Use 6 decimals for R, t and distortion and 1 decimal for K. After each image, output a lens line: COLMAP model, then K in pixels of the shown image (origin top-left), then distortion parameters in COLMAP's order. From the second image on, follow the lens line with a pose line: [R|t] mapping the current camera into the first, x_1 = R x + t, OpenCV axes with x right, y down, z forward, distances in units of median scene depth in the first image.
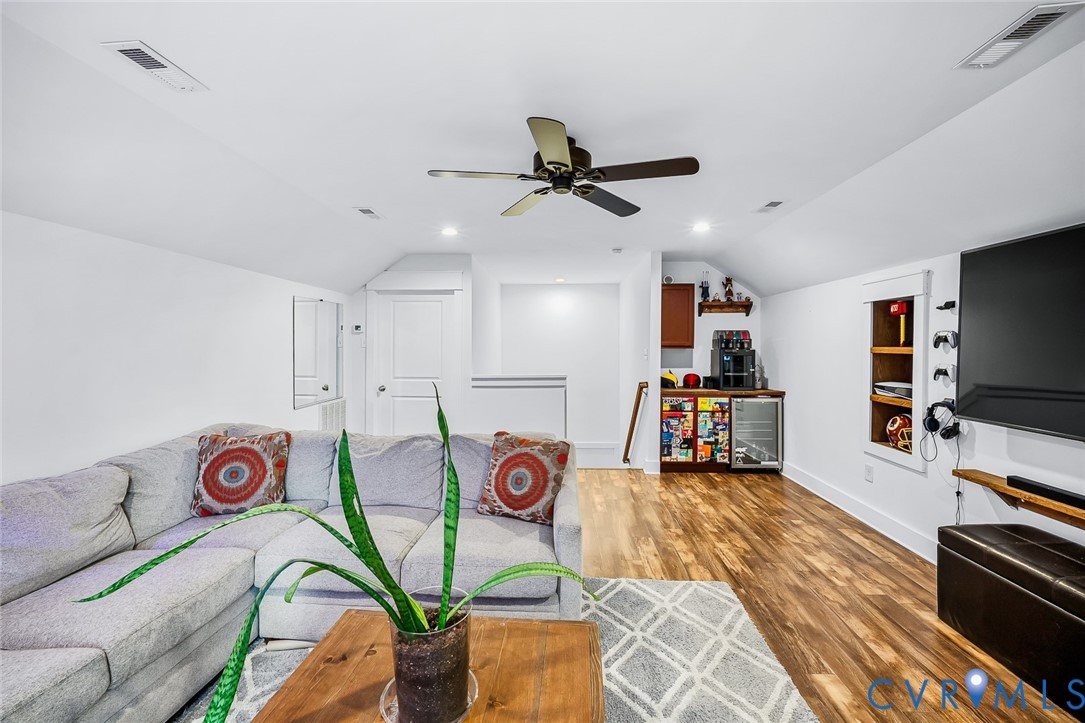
lens RADIAL K [[442.1, 0, 541.8], [0, 442.1, 356.2], [0, 0, 1]] dist [-0.019508, 0.003449]
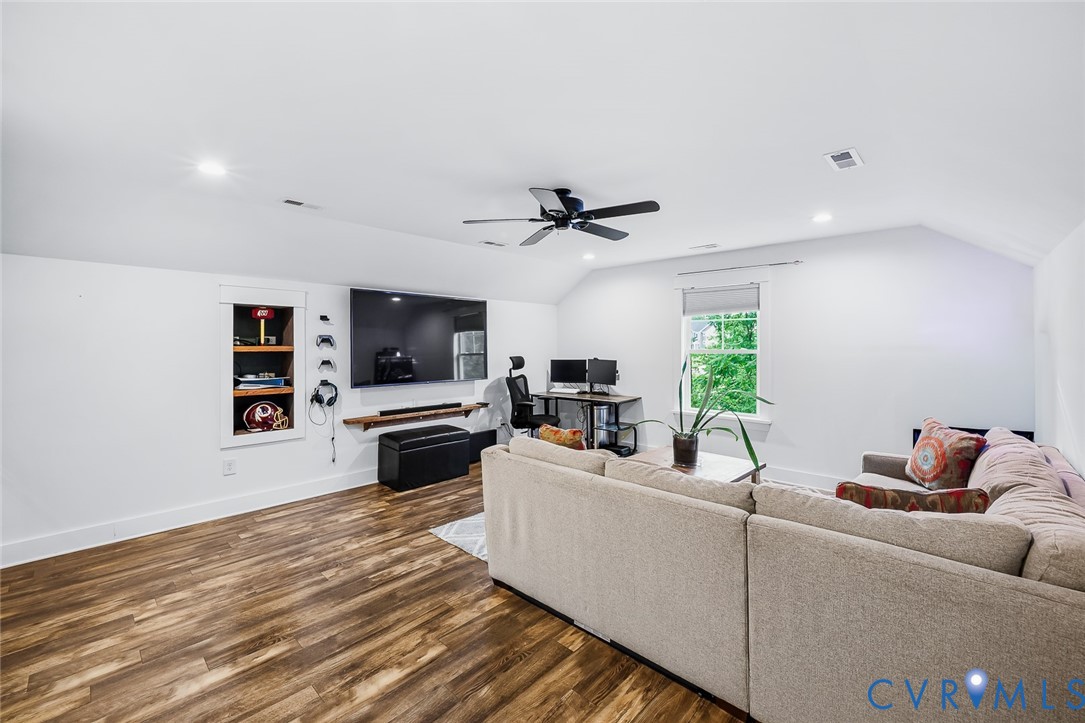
lens RADIAL K [[442.1, 0, 541.5], [0, 442.1, 352.5], [0, 0, 1]] dist [-0.019508, 0.003449]
pose [[-0.752701, -0.010557, 0.658278, -0.535840], [0.014202, 0.999378, 0.032266, -0.031003], [-0.658210, 0.033636, -0.752083, 1.393659]]
